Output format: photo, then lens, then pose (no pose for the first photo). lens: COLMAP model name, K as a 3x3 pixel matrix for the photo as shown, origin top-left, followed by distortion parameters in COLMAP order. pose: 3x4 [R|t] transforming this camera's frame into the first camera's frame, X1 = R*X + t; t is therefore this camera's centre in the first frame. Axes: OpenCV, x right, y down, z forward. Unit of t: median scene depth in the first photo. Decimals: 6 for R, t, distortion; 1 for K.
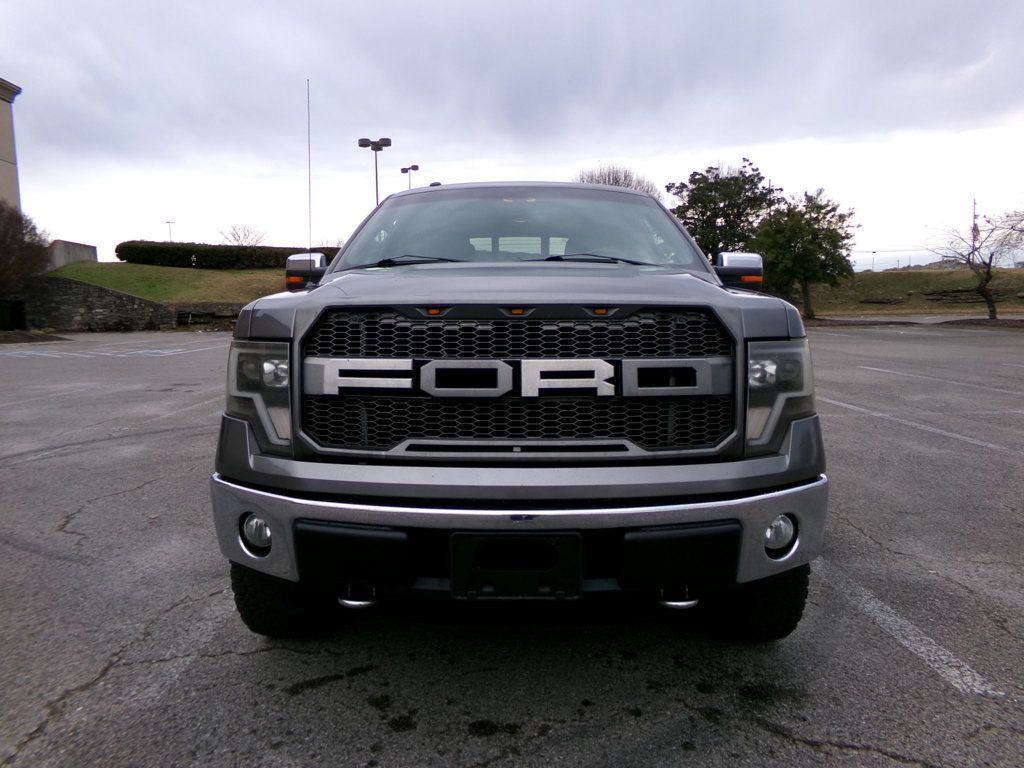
lens RADIAL K [[702.5, 0, 511.2], [0, 702.5, 411.8], [0, 0, 1]] dist [-0.000246, 0.004222]
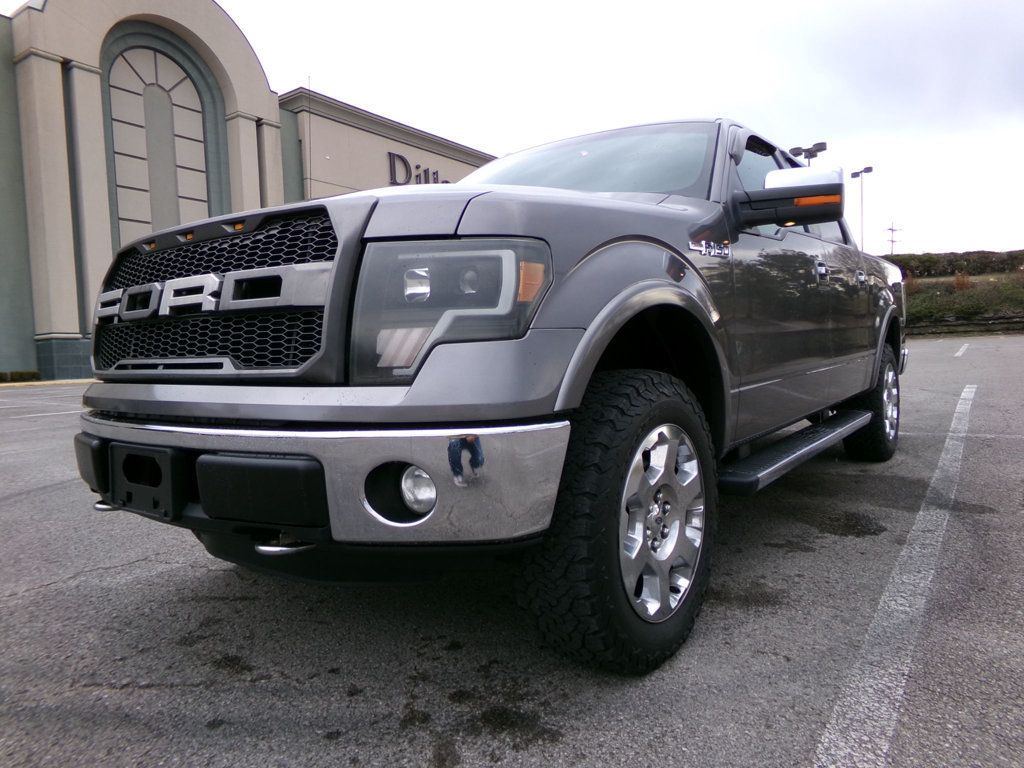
lens RADIAL K [[711.6, 0, 505.0], [0, 711.6, 383.1], [0, 0, 1]] dist [-0.039403, 0.057041]
pose [[0.809317, 0.014270, -0.587199, 0.849173], [-0.056550, 0.996954, -0.053713, 0.086156], [0.584644, 0.076677, 0.807658, 0.382856]]
